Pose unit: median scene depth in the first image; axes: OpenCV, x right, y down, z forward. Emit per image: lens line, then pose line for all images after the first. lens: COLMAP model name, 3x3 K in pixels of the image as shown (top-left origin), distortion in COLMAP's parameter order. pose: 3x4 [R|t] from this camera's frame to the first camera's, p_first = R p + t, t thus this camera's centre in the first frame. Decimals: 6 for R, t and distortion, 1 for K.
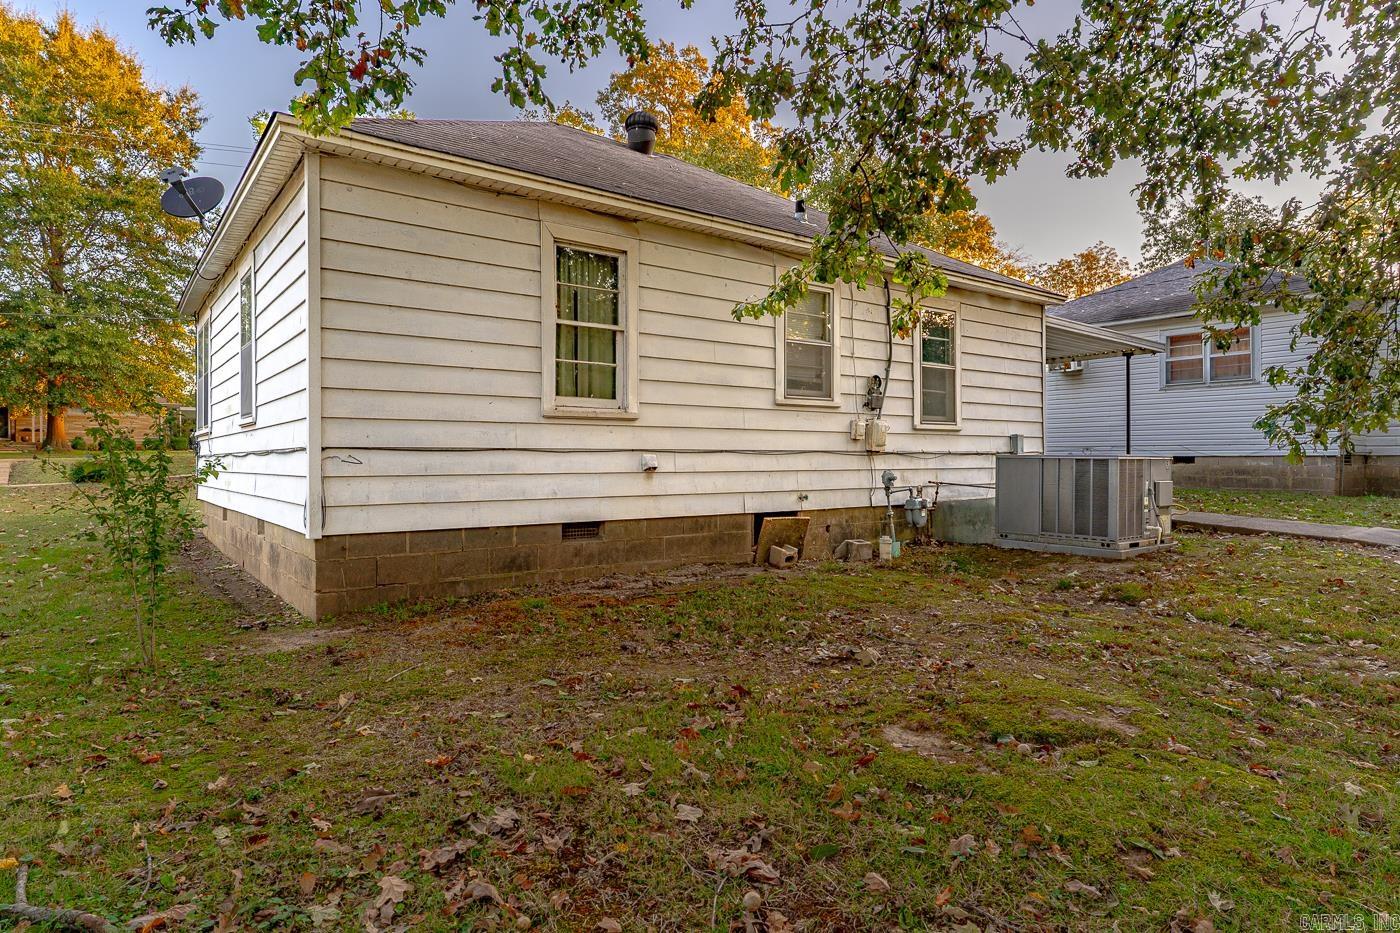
lens RADIAL K [[806.5, 0, 700.0], [0, 806.5, 466.5], [0, 0, 1]] dist [0.002321, 0.000365]
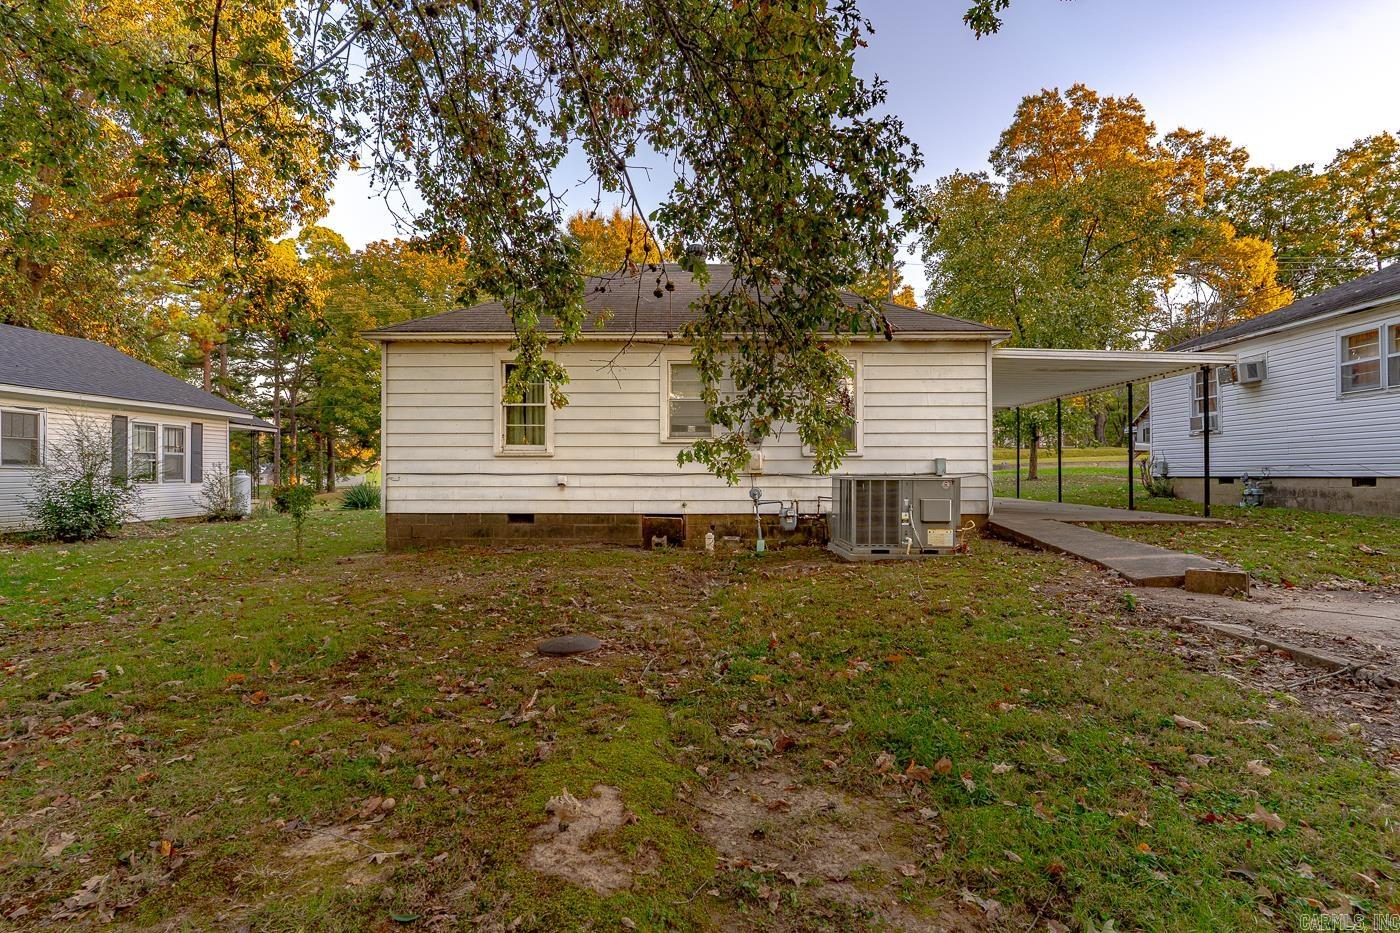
lens RADIAL K [[681.9, 0, 700.0], [0, 681.9, 466.5], [0, 0, 1]] dist [0.001154, -0.000071]
pose [[0.786580, -0.006120, -0.617458, 0.984695], [-0.007642, 0.999778, -0.019644, -0.008524], [0.617441, 0.020170, 0.786358, 0.034463]]
